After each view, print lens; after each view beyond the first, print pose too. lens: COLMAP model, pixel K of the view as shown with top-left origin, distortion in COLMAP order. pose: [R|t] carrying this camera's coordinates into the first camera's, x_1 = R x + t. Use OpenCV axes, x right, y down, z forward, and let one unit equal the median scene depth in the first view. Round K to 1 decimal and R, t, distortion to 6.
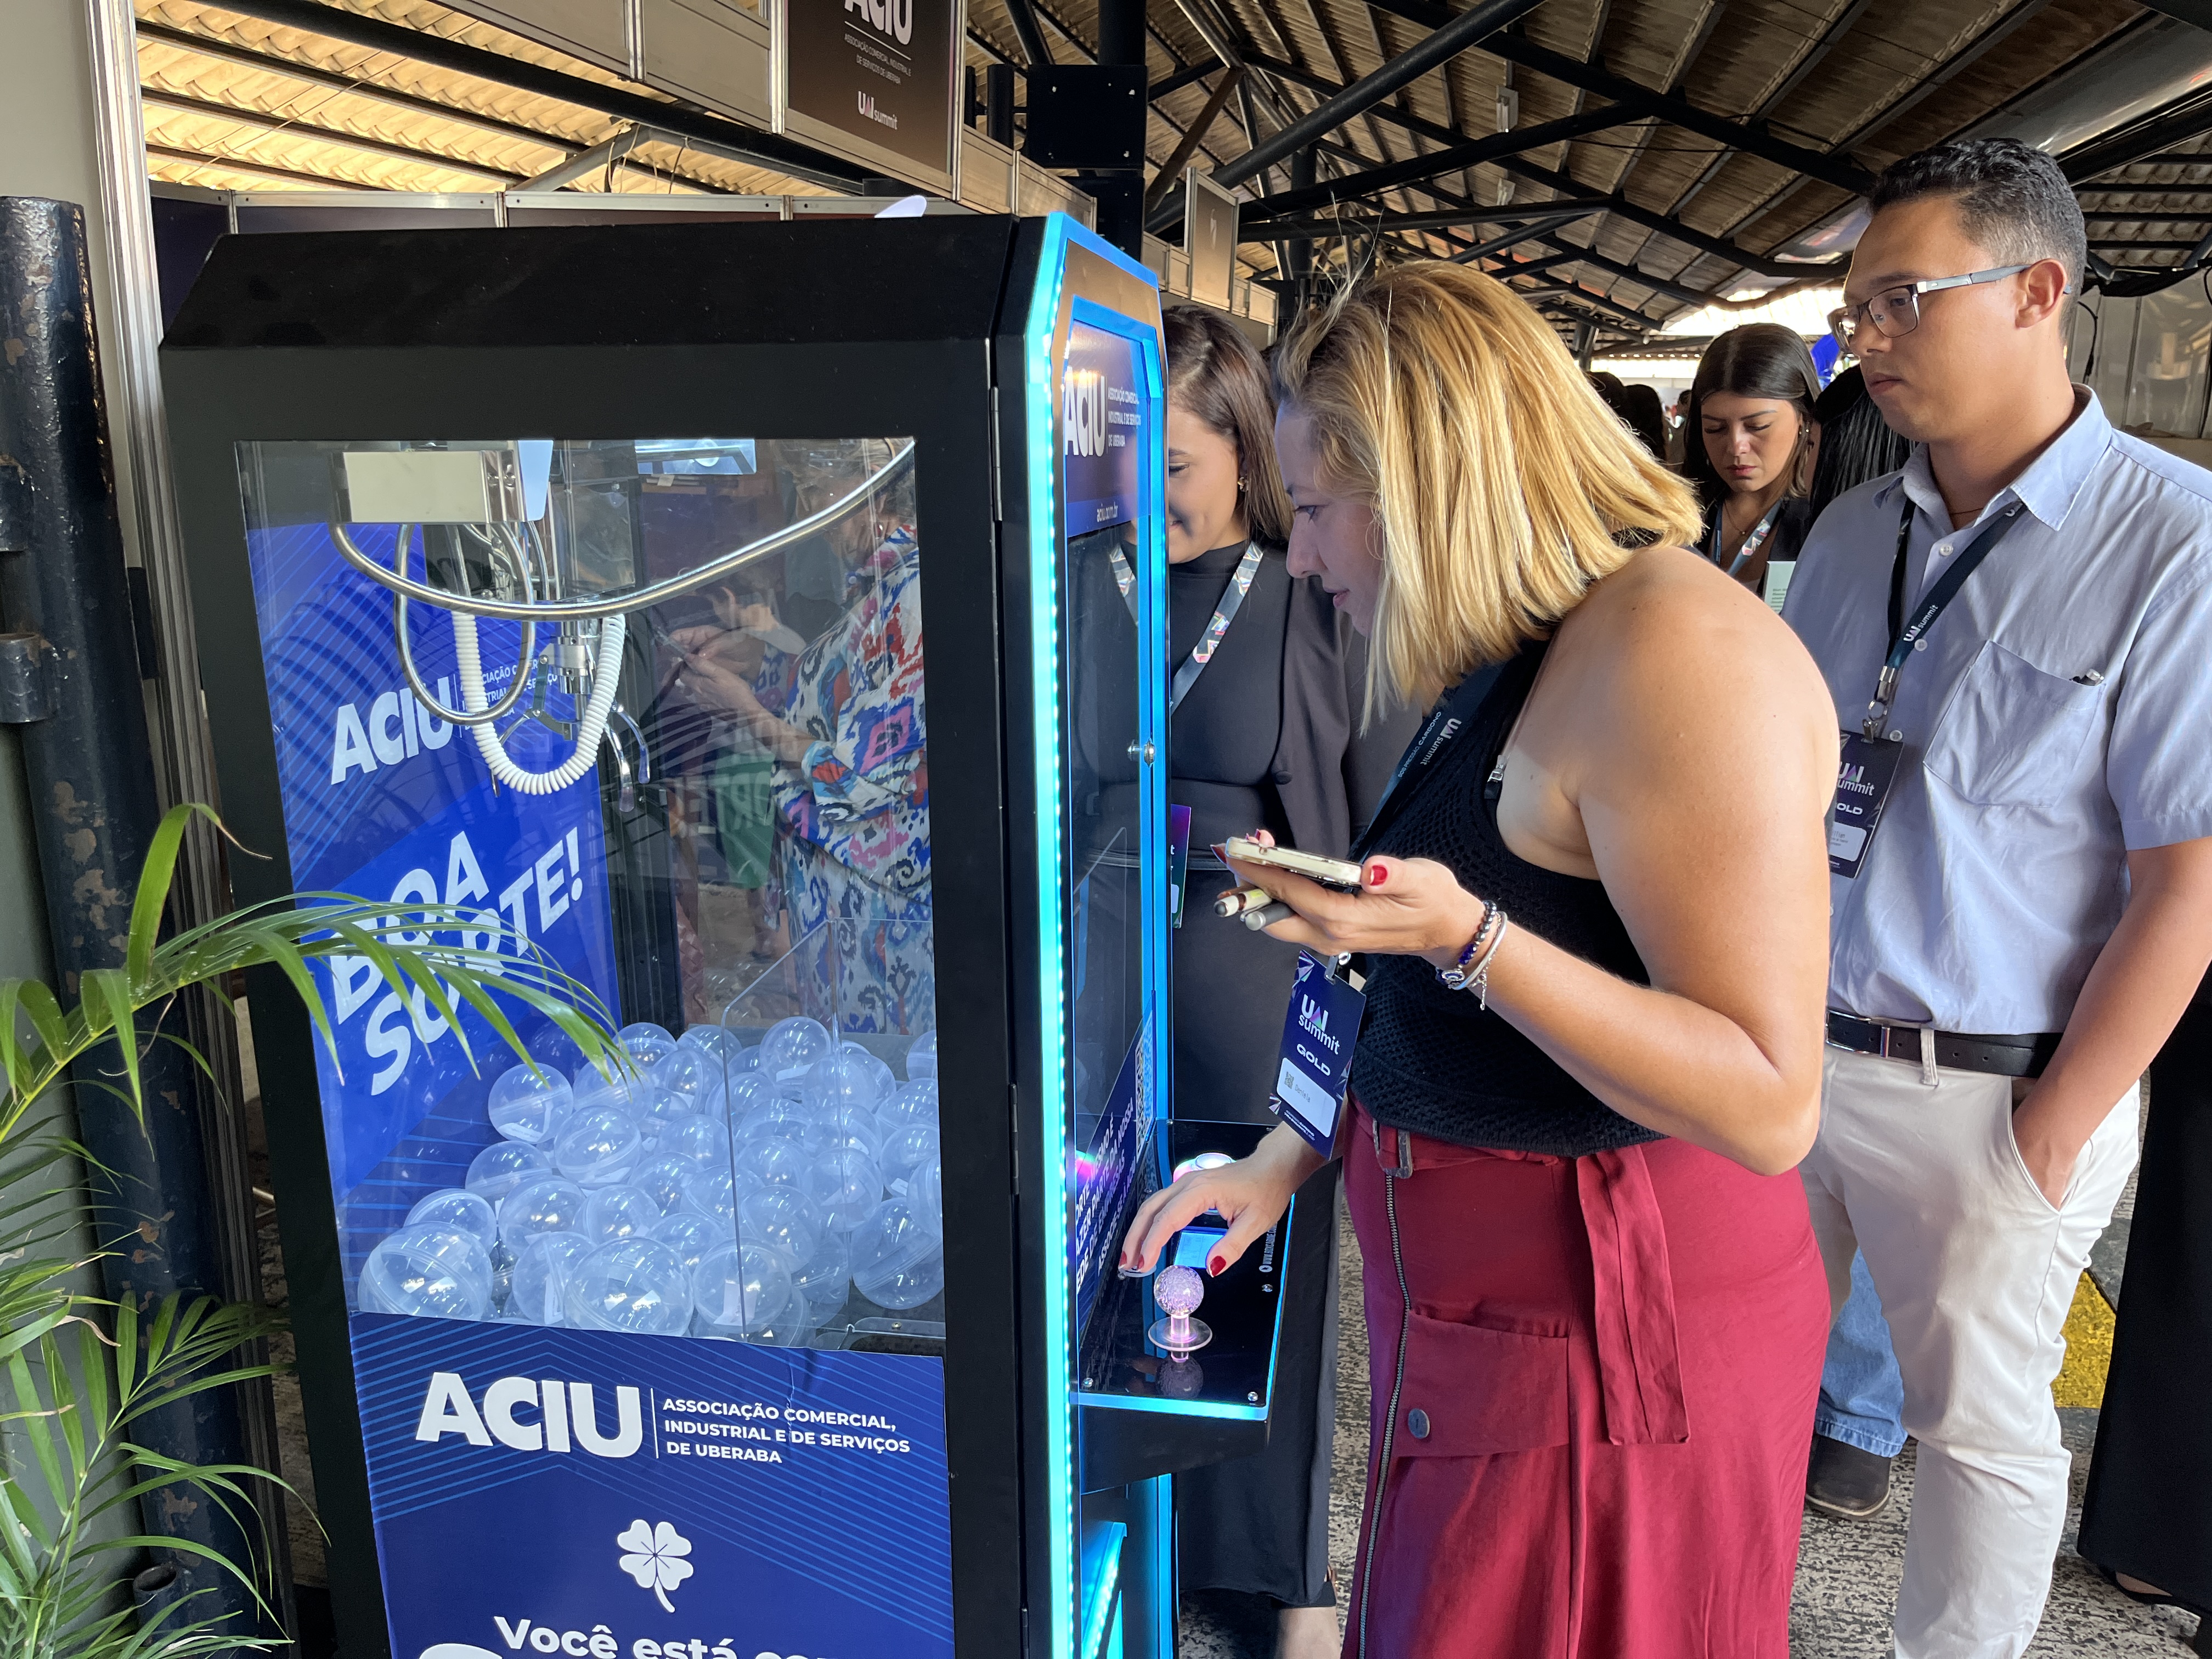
lens RADIAL K [[1635.8, 0, 1038.1], [0, 1635.8, 813.9], [0, 0, 1]] dist [0.028789, -0.000383]
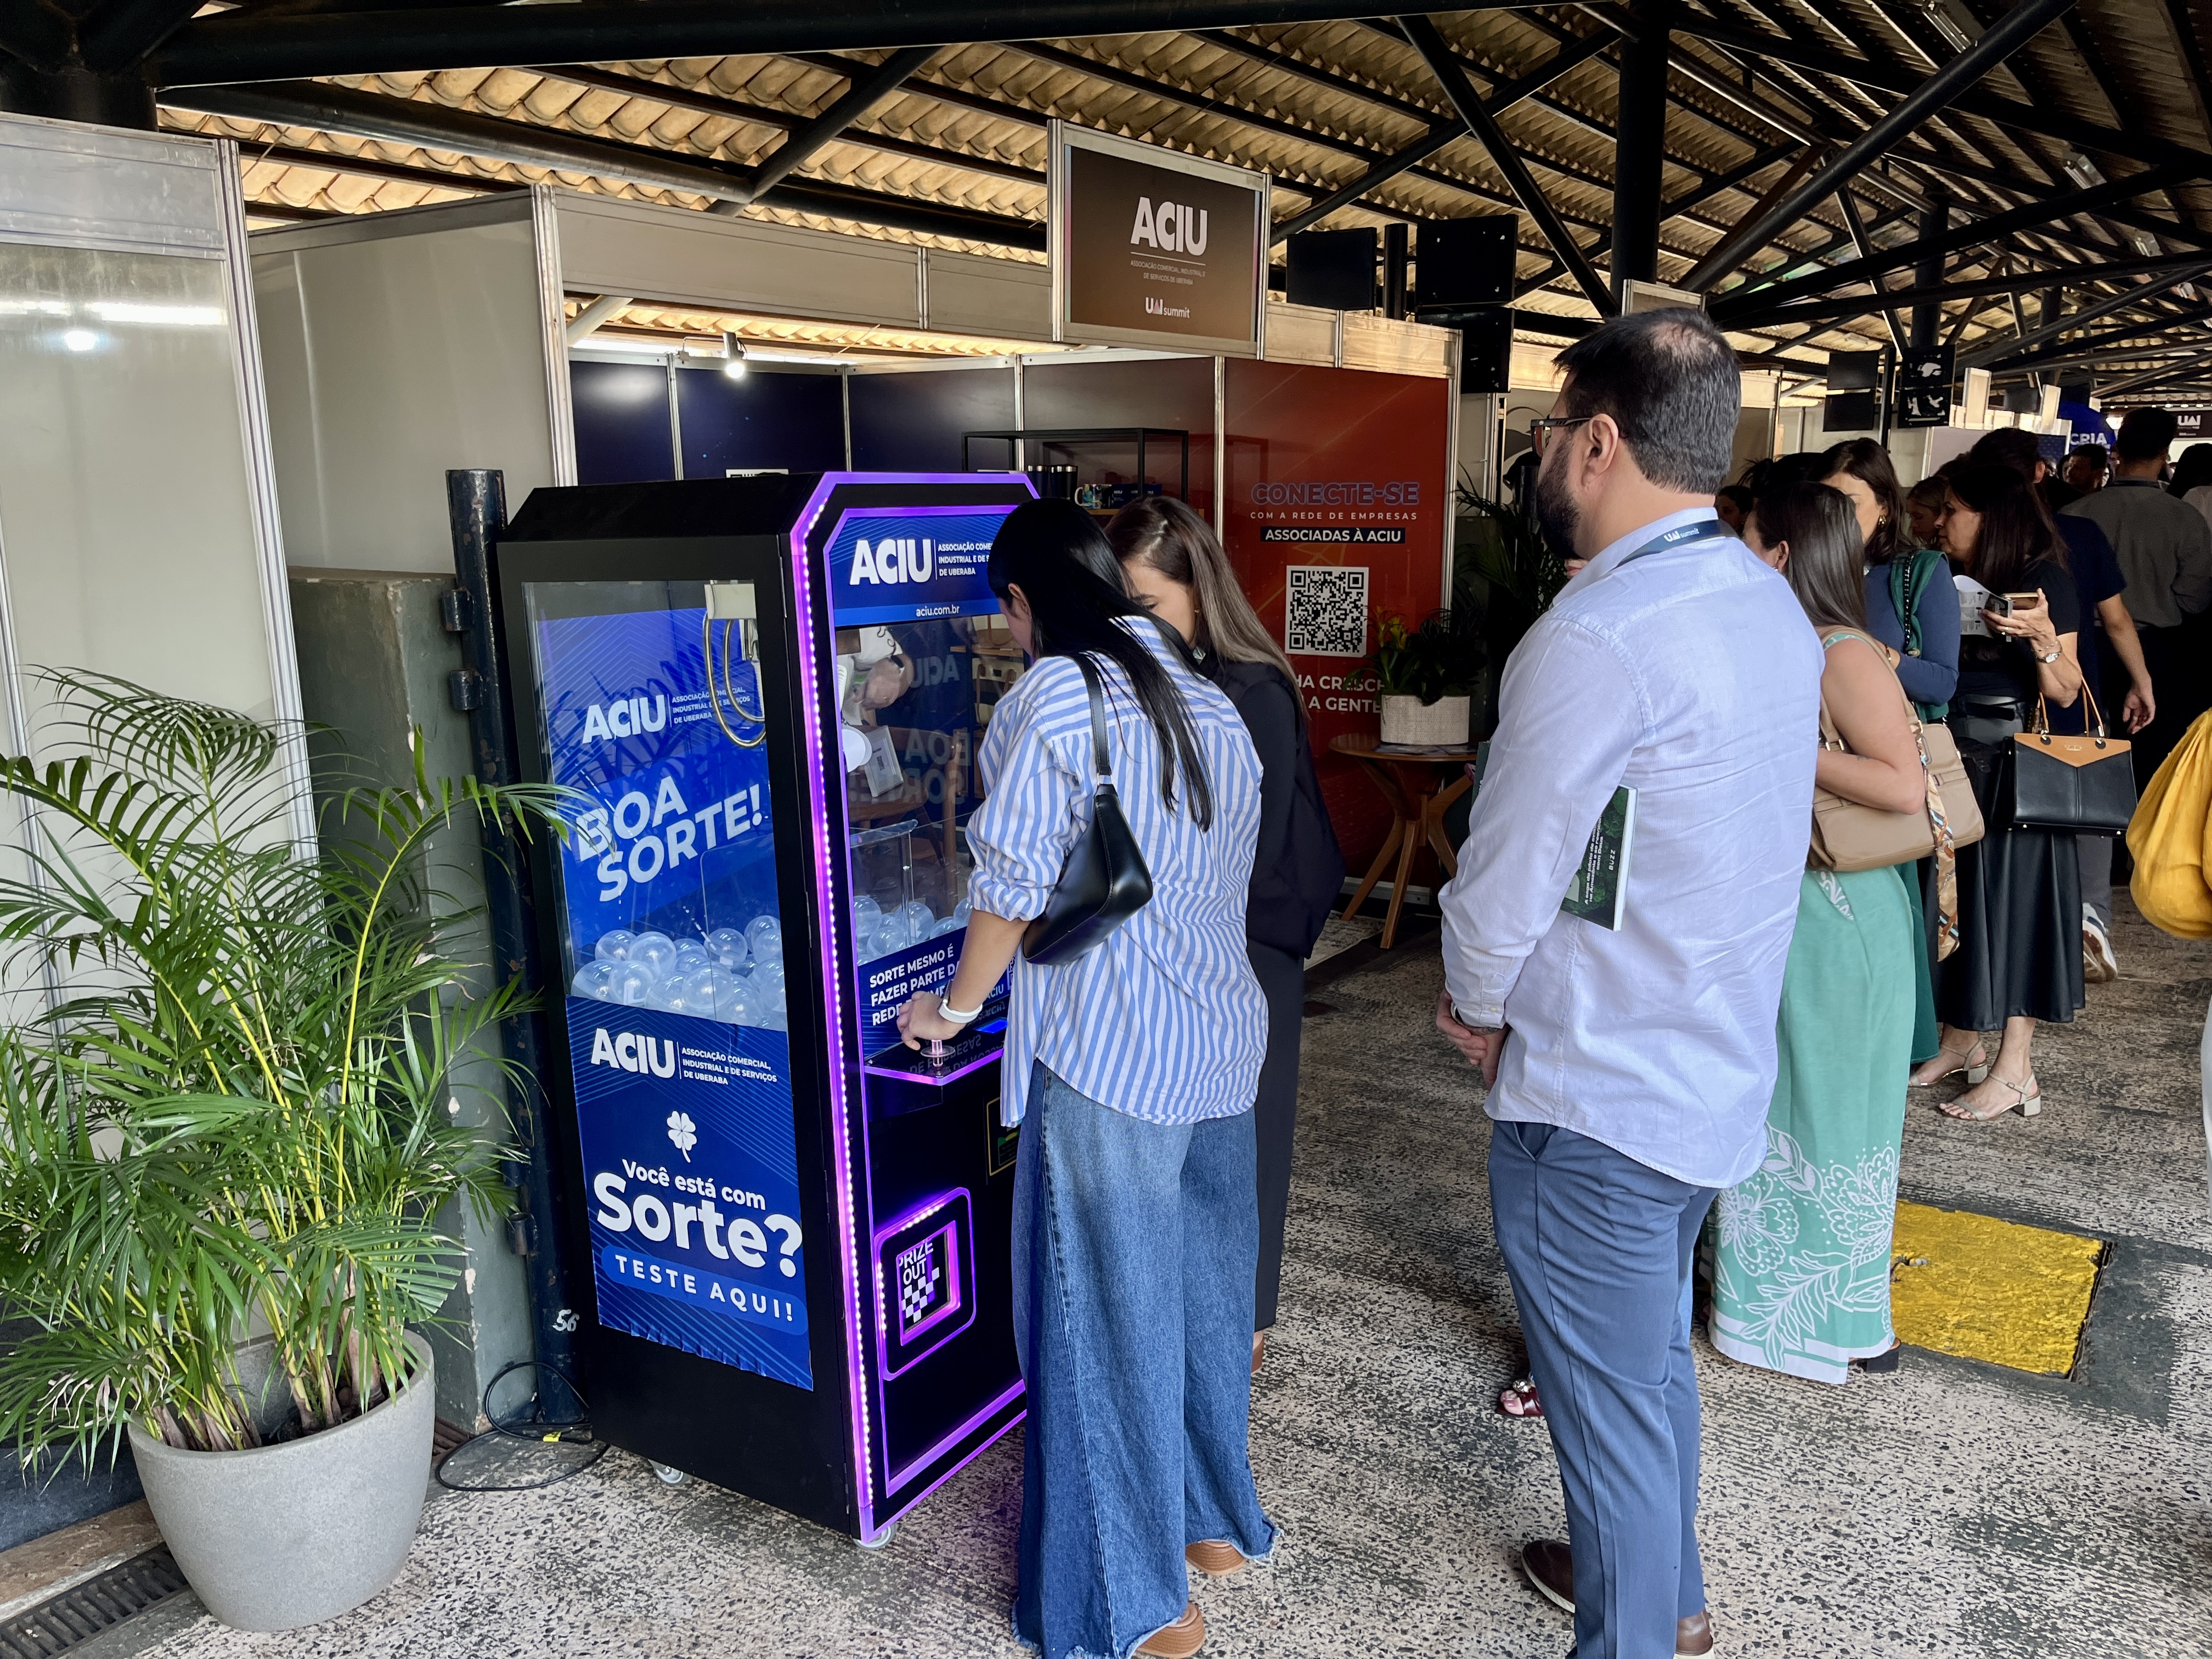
lens RADIAL K [[1647.1, 0, 1113.7], [0, 1647.1, 830.0], [0, 0, 1]] dist [0.071569, -0.092087]
pose [[0.927653, 0.048810, -0.370240, 0.975882], [-0.061769, 0.997820, -0.023219, 0.099317], [0.368300, 0.044409, 0.928646, -0.688168]]
